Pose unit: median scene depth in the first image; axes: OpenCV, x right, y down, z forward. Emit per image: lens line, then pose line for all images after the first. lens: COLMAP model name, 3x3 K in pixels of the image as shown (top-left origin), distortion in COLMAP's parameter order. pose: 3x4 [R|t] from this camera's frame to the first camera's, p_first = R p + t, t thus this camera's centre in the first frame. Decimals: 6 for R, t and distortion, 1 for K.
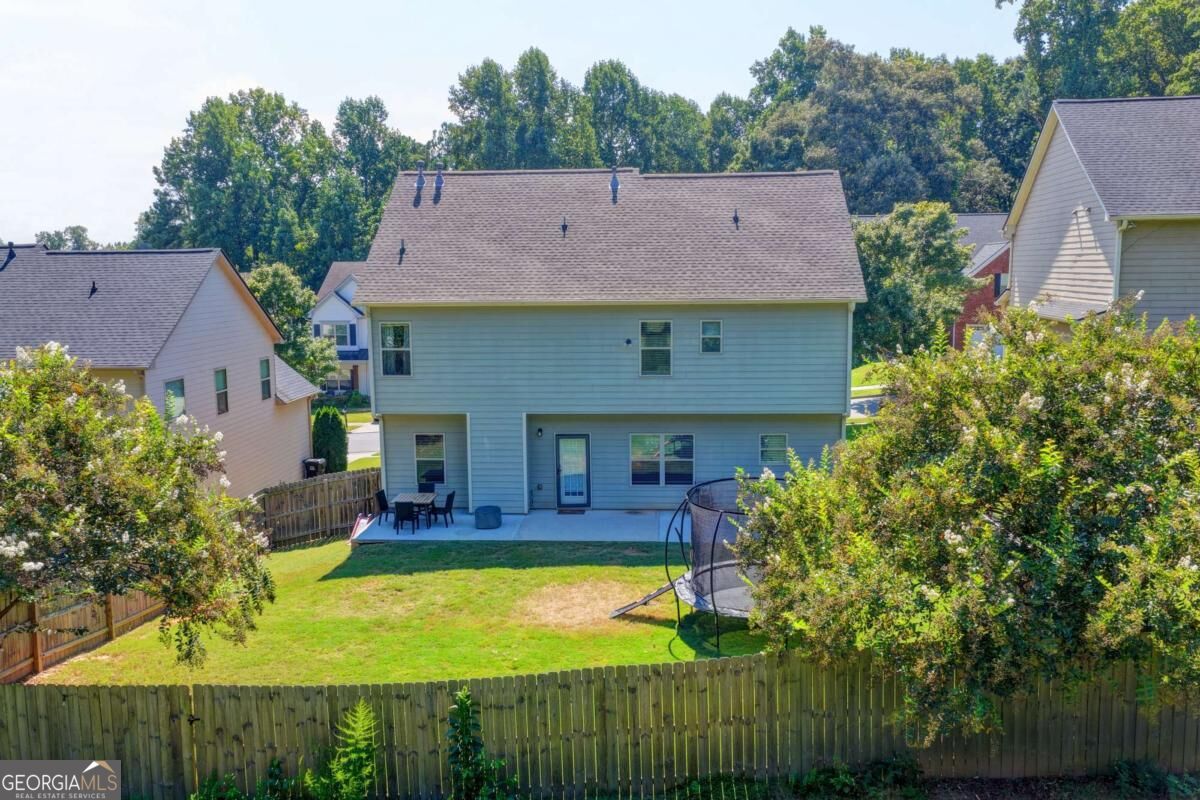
lens RADIAL K [[996.2, 0, 600.0], [0, 996.2, 396.1], [0, 0, 1]] dist [-0.017117, 0.043034]
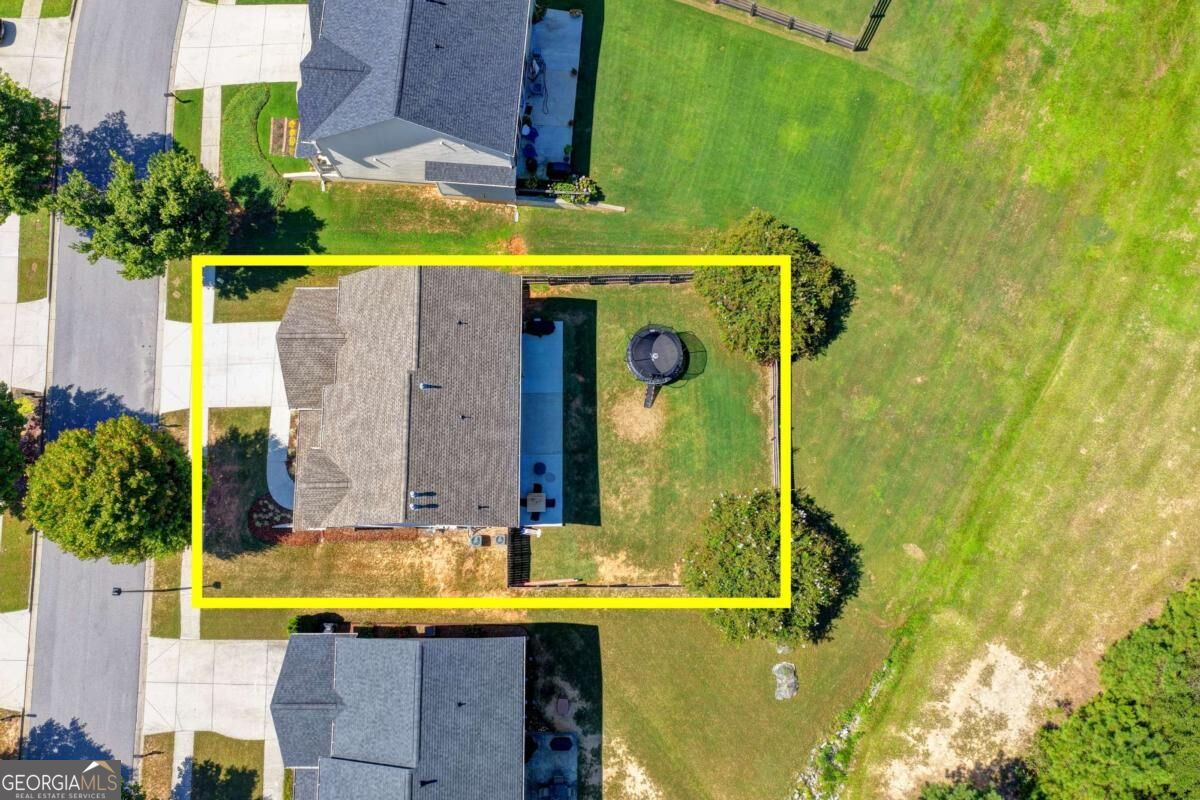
lens RADIAL K [[996.2, 0, 601.1], [0, 996.2, 397.5], [0, 0, 1]] dist [-0.017117, 0.043034]
pose [[-0.073669, -0.978393, 0.193184, -0.370506], [0.136906, 0.181955, 0.973730, -1.908870], [-0.987841, 0.098182, 0.120543, 0.552679]]
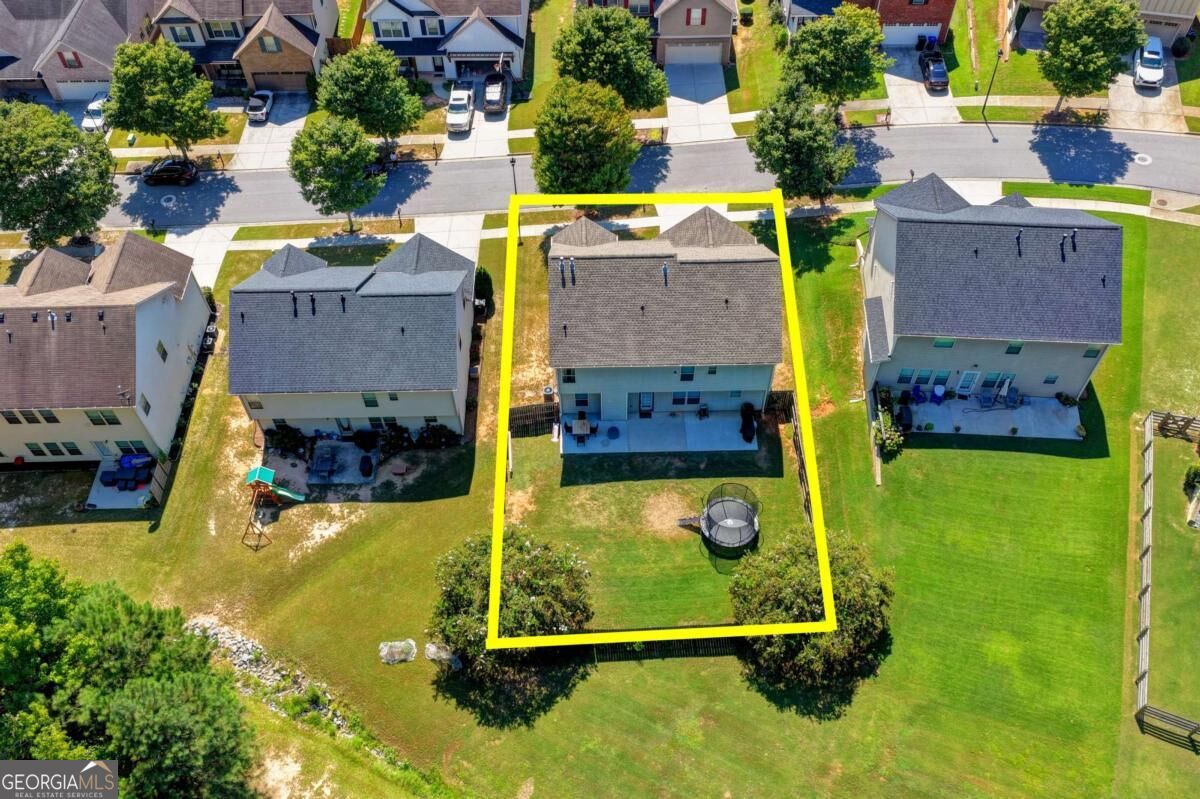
lens RADIAL K [[996.2, 0, 598.7], [0, 996.2, 397.9], [0, 0, 1]] dist [-0.017117, 0.043034]
pose [[0.996536, -0.067314, 0.048841, -0.241492], [0.013246, 0.708234, 0.705853, -1.505824], [-0.082105, -0.702761, 0.706673, -0.567264]]
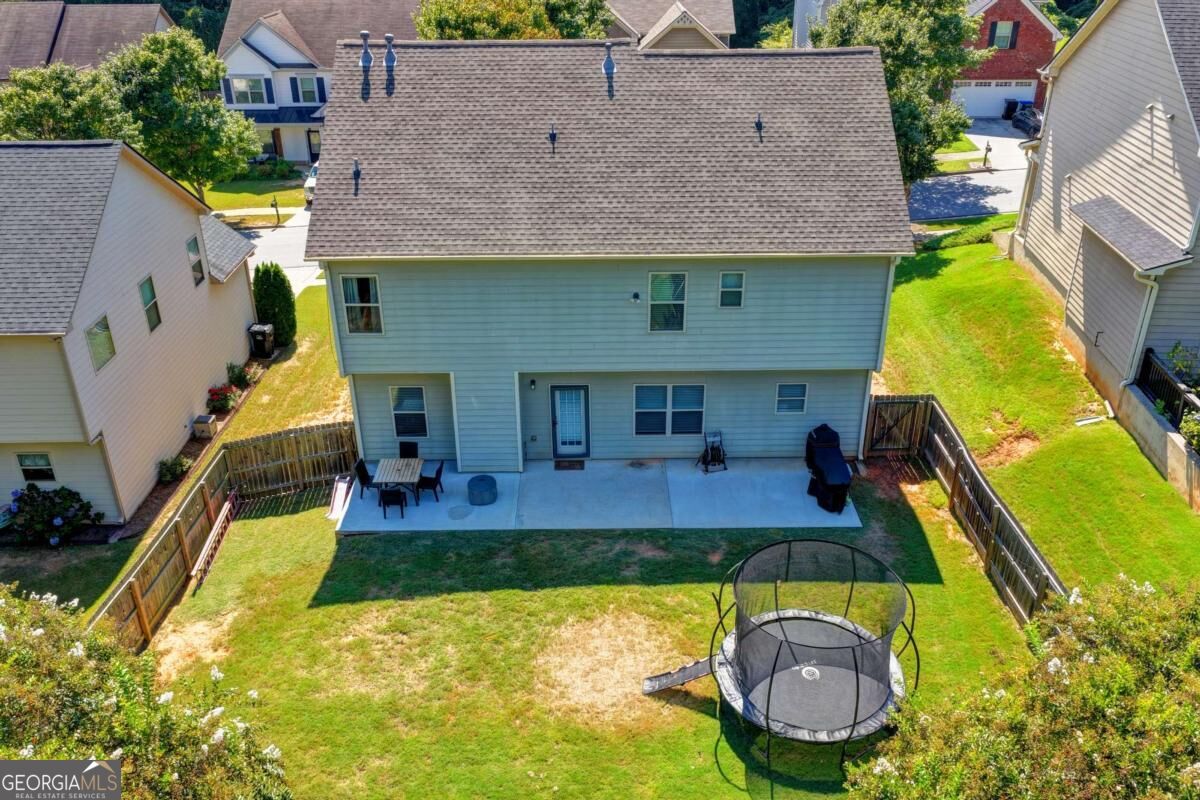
lens RADIAL K [[996.2, 0, 600.6], [0, 996.2, 398.2], [0, 0, 1]] dist [-0.017504, 0.043690]
pose [[0.997220, -0.030696, 0.067904, -0.060120], [0.005901, 0.940884, 0.338676, -0.250483], [-0.074286, -0.337334, 0.938449, 0.154574]]
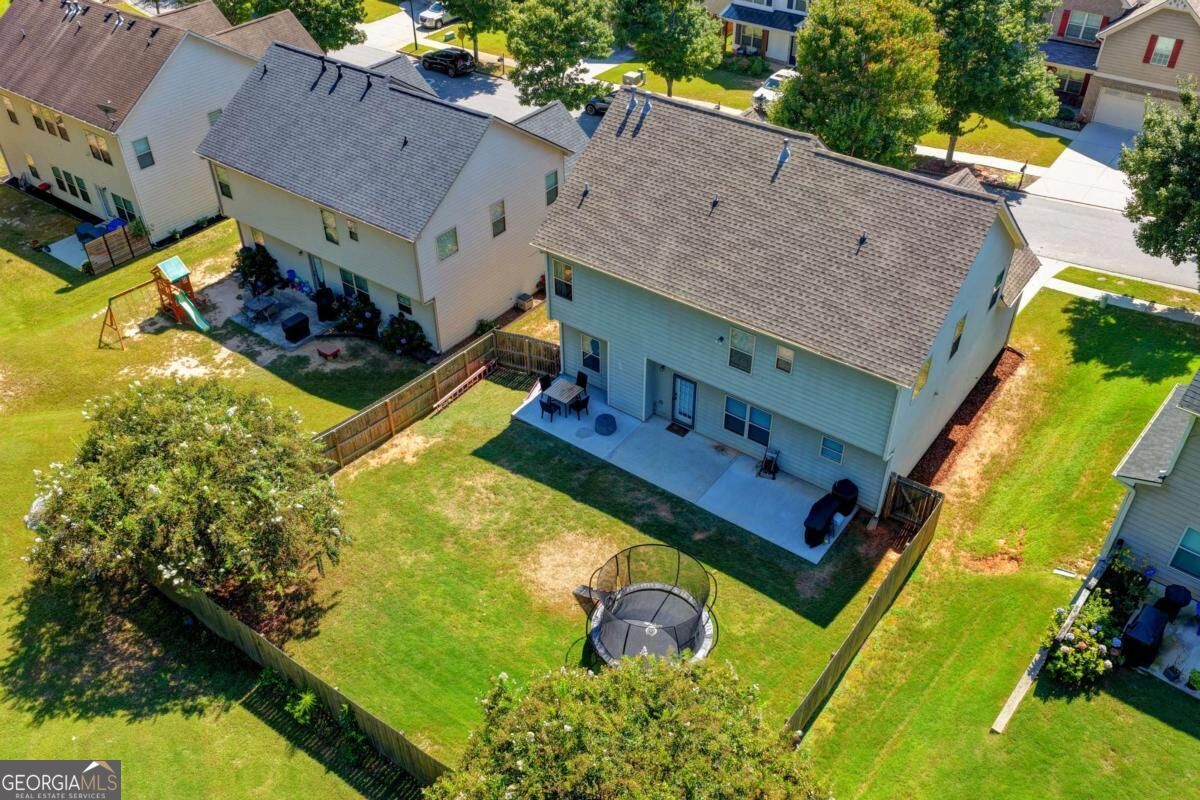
lens RADIAL K [[996.2, 0, 601.8], [0, 996.2, 398.5], [0, 0, 1]] dist [-0.017117, 0.043034]
pose [[0.841029, 0.337602, -0.422722, 0.407289], [-0.073327, 0.845315, 0.529213, -0.574032], [0.535997, -0.414087, 0.735690, 0.032994]]
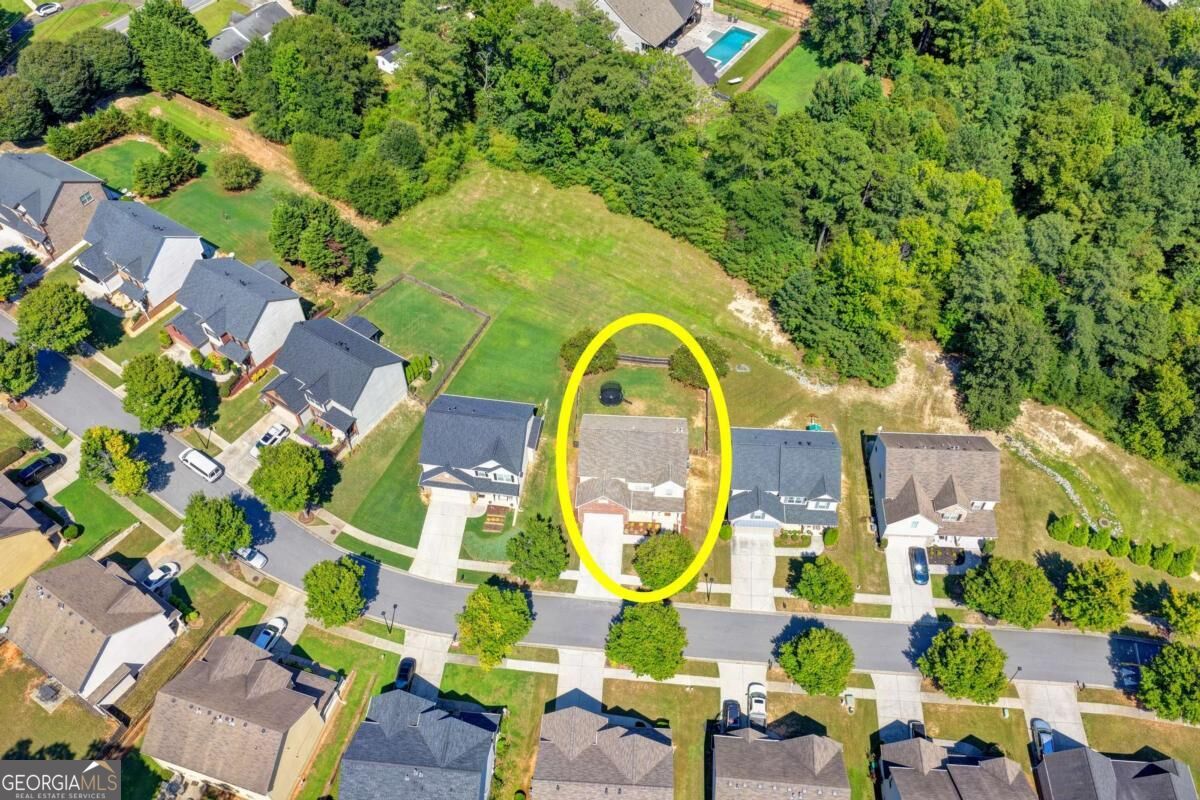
lens RADIAL K [[996.2, 0, 594.8], [0, 996.2, 391.3], [0, 0, 1]] dist [-0.017117, 0.043034]
pose [[-0.999713, 0.018730, 0.014928, 0.119011], [0.022619, 0.533333, 0.845603, -4.086701], [0.007876, 0.845698, -0.533604, 3.311539]]
